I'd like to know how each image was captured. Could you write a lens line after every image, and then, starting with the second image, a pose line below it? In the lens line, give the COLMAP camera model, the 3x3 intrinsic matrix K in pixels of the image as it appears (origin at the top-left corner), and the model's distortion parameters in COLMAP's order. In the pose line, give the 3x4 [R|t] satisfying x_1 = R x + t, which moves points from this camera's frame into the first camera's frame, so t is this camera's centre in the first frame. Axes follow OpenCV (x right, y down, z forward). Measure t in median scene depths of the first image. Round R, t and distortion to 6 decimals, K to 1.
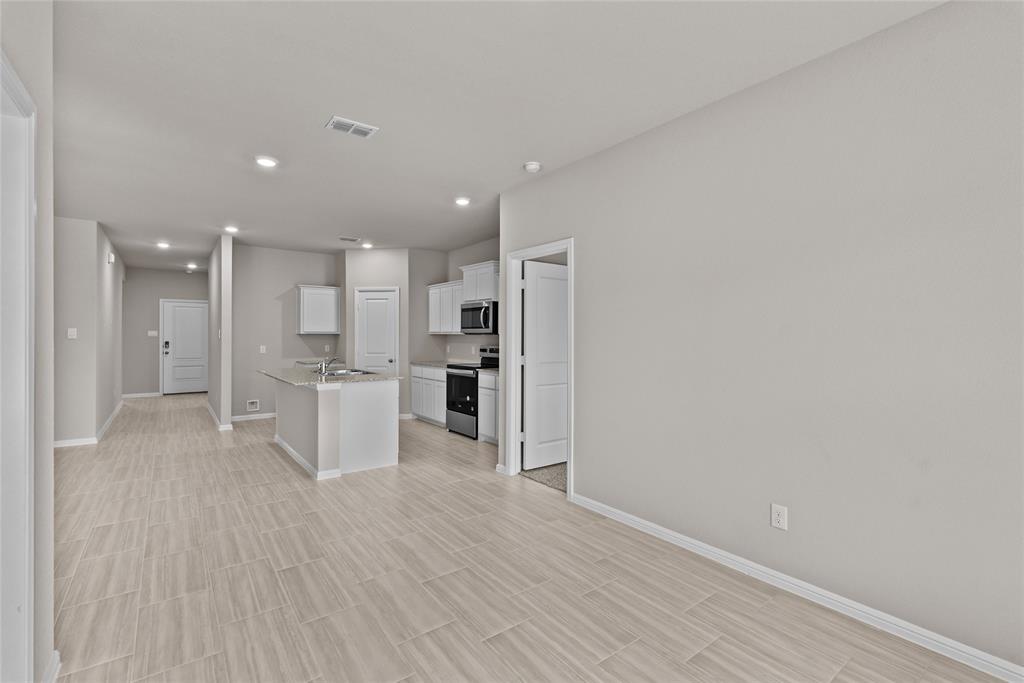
lens RADIAL K [[459.6, 0, 512.0], [0, 459.6, 341.5], [0, 0, 1]] dist [-0.000807, 0.000104]
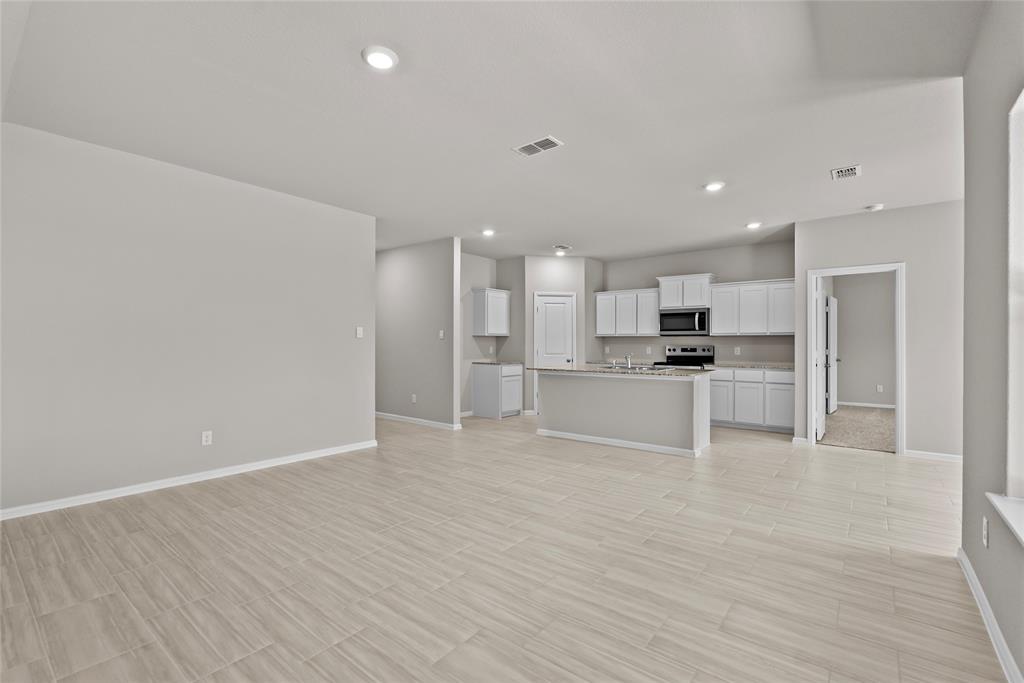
lens RADIAL K [[455.5, 0, 512.0], [0, 455.5, 341.5], [0, 0, 1]] dist [-0.001102, 0.000336]
pose [[0.966678, 0.001490, 0.255991, -0.734736], [0.002682, 0.999869, -0.015949, 0.015215], [-0.255982, 0.016104, 0.966547, -0.003500]]
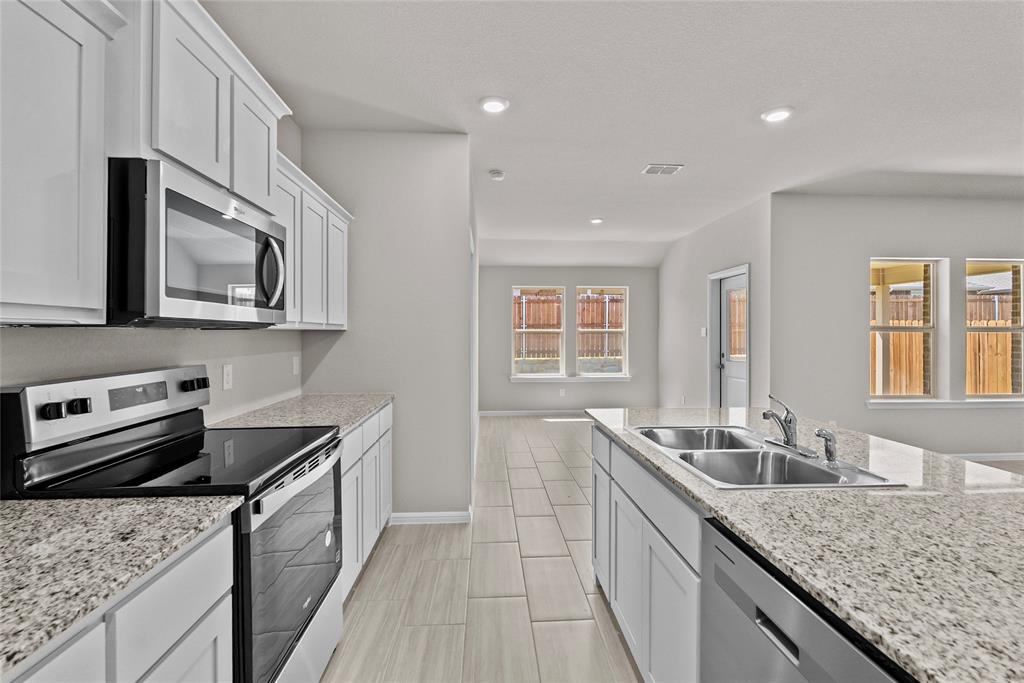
lens RADIAL K [[457.4, 0, 512.0], [0, 457.4, 341.5], [0, 0, 1]] dist [-0.000953, -0.000194]
pose [[-0.836530, -0.011696, 0.547797, -0.319049], [0.004312, 0.999601, 0.027927, -0.013103], [-0.547905, 0.025724, -0.836145, 1.045482]]
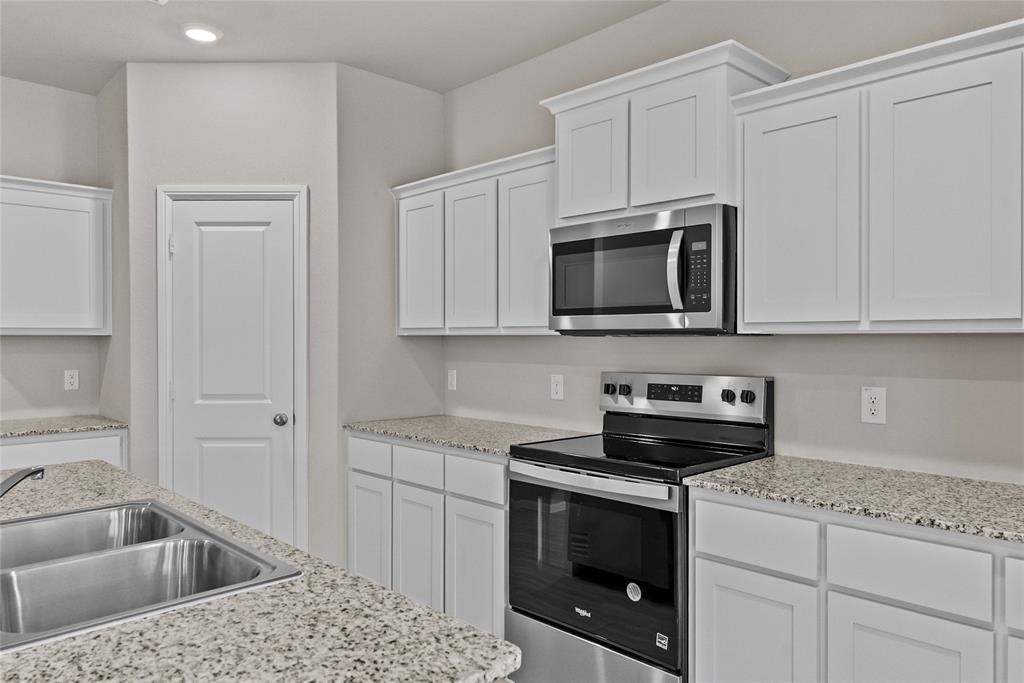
lens RADIAL K [[698.9, 0, 512.0], [0, 698.9, 341.5], [0, 0, 1]] dist [-0.001941, 0.000009]
pose [[0.992337, -0.003034, 0.123521, -0.182276], [0.003972, 0.999965, -0.007350, -0.008209], [-0.123494, 0.007784, 0.992315, 0.558738]]
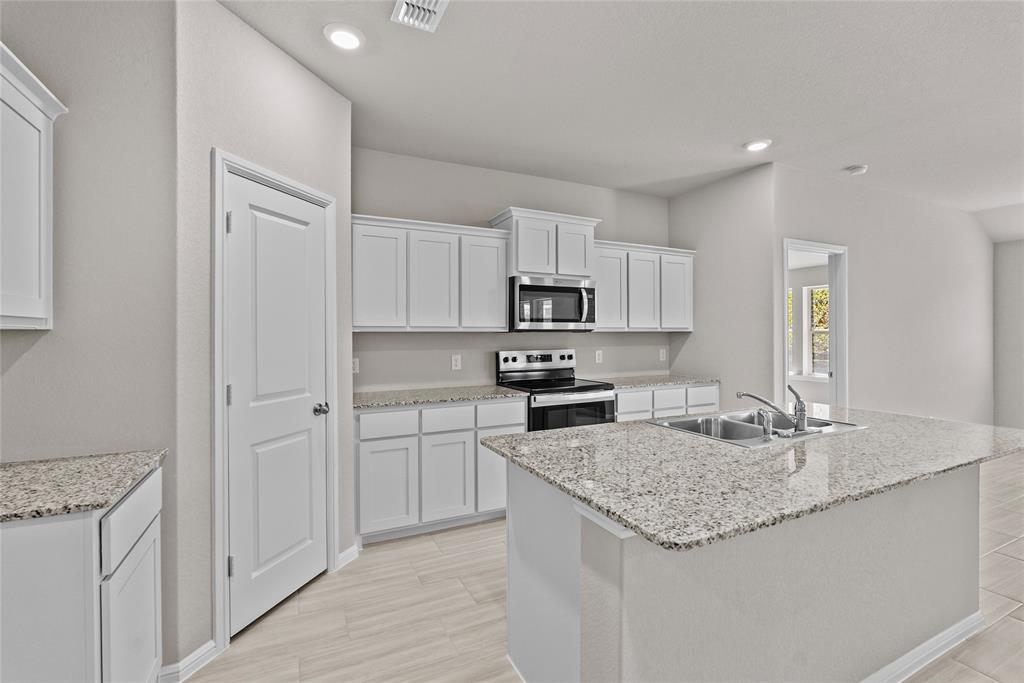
lens RADIAL K [[459.6, 0, 512.0], [0, 459.6, 341.5], [0, 0, 1]] dist [-0.000807, 0.000104]
pose [[0.192589, -0.018781, 0.981100, -0.623190], [0.017100, 0.999729, 0.015781, -0.012350], [-0.981130, 0.013737, 0.192858, 0.875841]]
